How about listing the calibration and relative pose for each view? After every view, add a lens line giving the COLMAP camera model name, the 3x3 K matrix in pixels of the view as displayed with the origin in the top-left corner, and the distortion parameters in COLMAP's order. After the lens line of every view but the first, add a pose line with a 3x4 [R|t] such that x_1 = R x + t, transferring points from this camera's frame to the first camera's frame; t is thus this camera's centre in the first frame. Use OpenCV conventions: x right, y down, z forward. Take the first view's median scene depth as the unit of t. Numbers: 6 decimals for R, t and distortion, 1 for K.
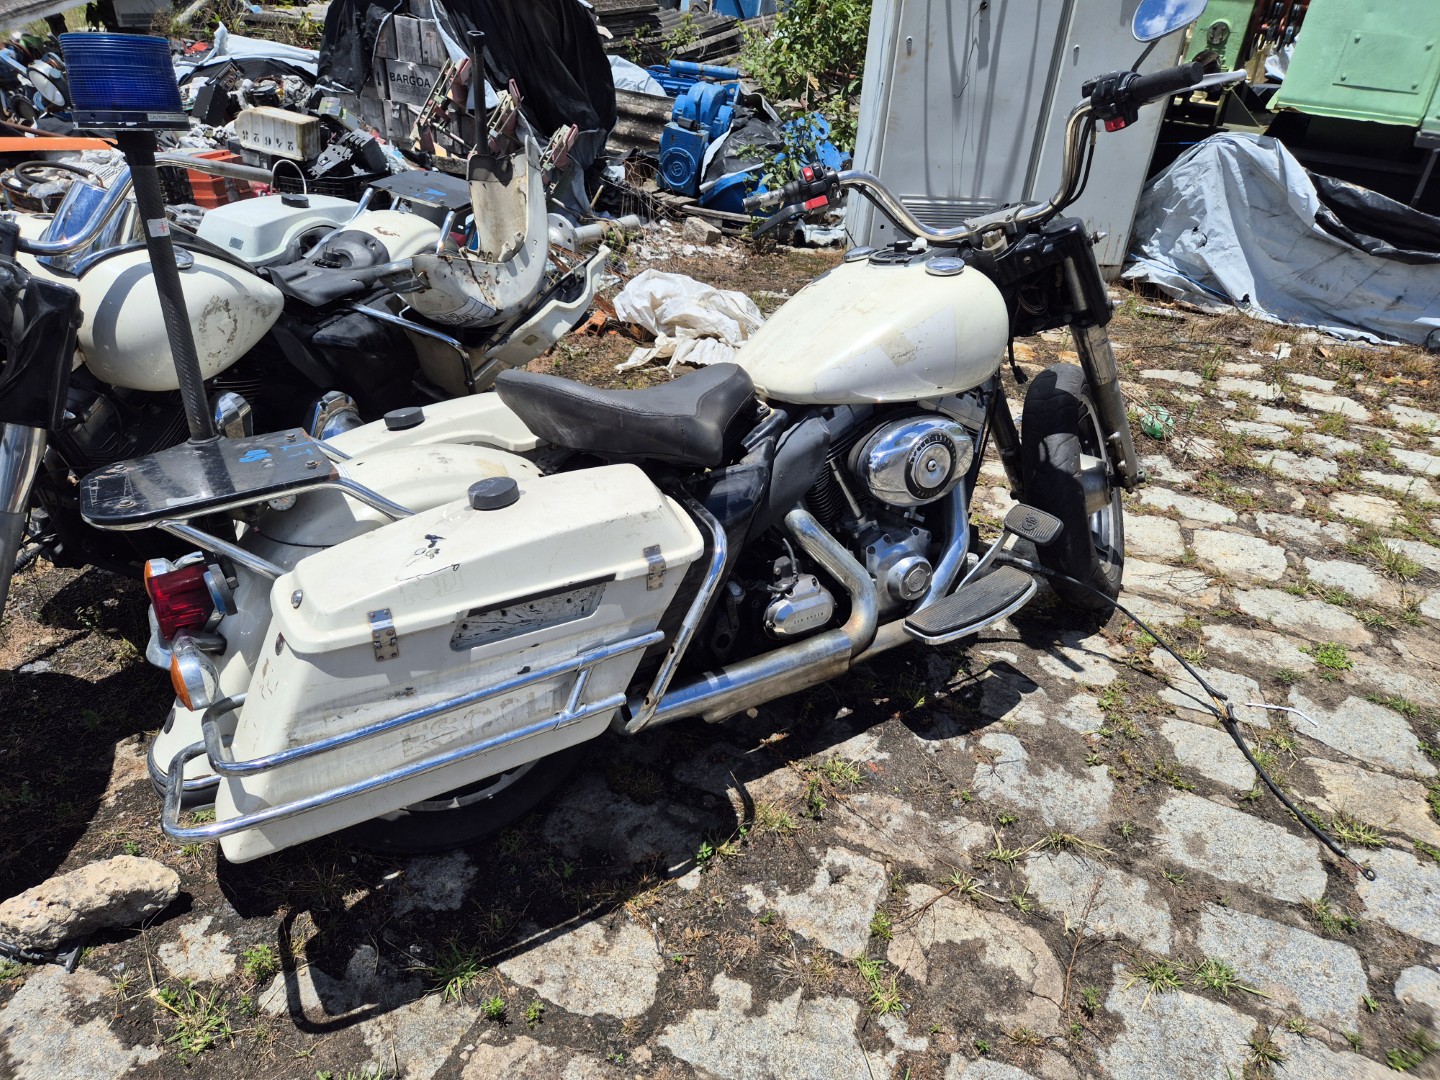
lens RADIAL K [[968.3, 0, 722.2], [0, 968.3, 542.4], [0, 0, 1]] dist [0.056089, -0.045408]
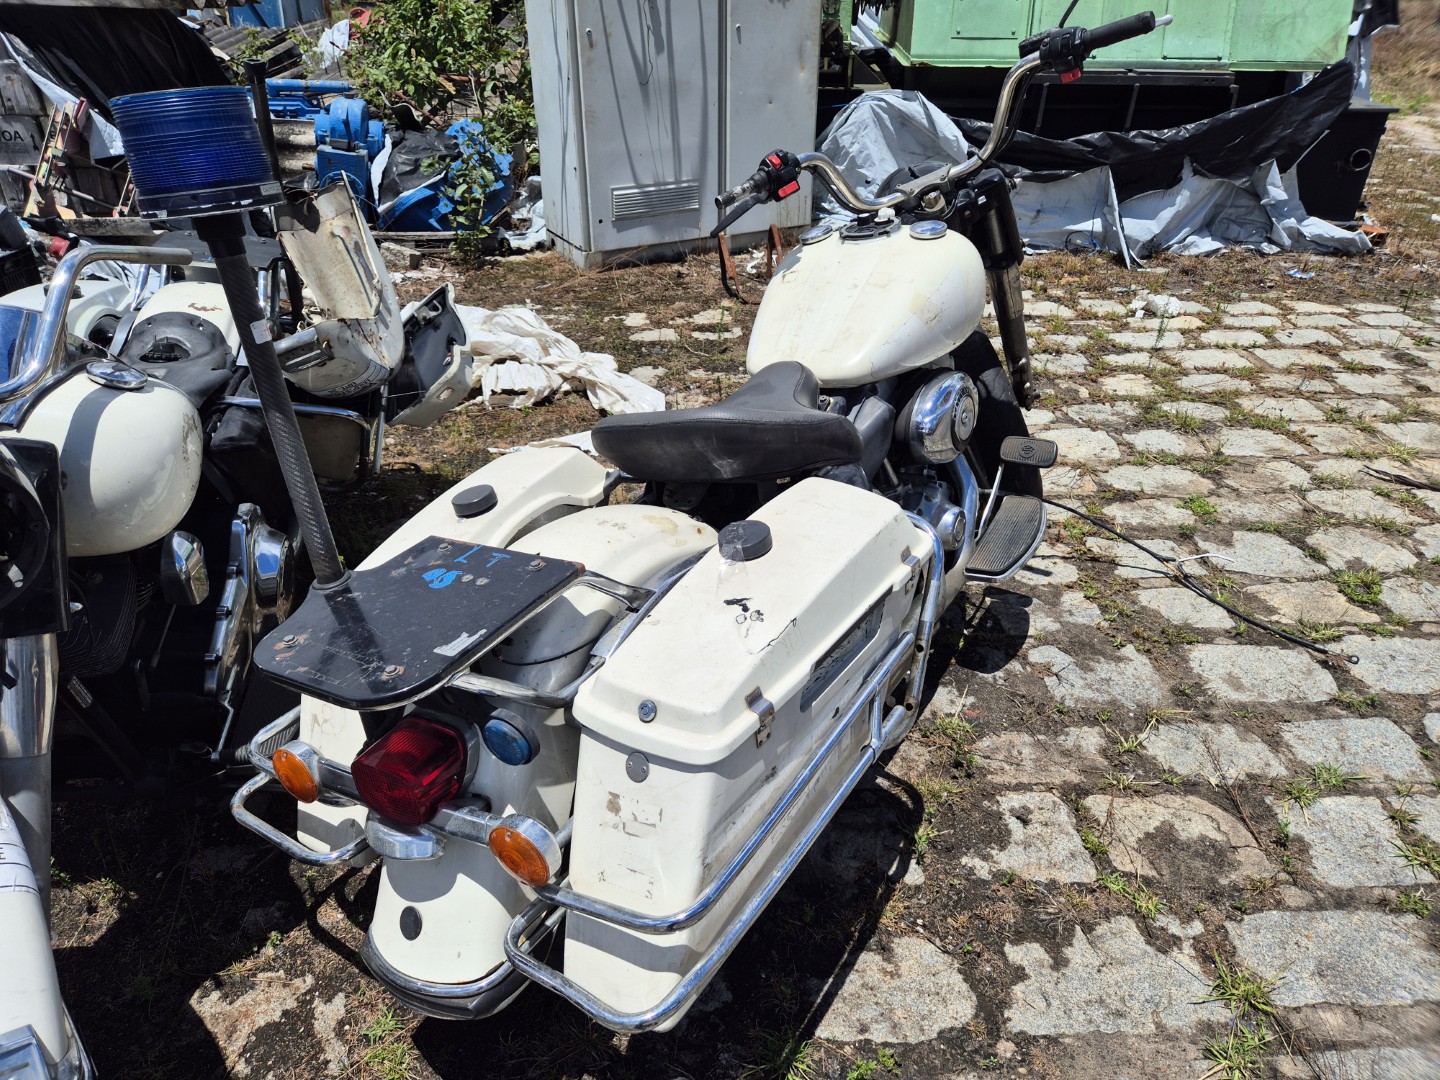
lens RADIAL K [[968.3, 0, 717.9], [0, 968.3, 541.3], [0, 0, 1]] dist [0.056089, -0.045408]
pose [[0.900031, -0.268113, 0.343599, -0.366355], [0.267245, 0.962286, 0.050852, -0.065857], [-0.344274, 0.046057, 0.937739, 0.098096]]
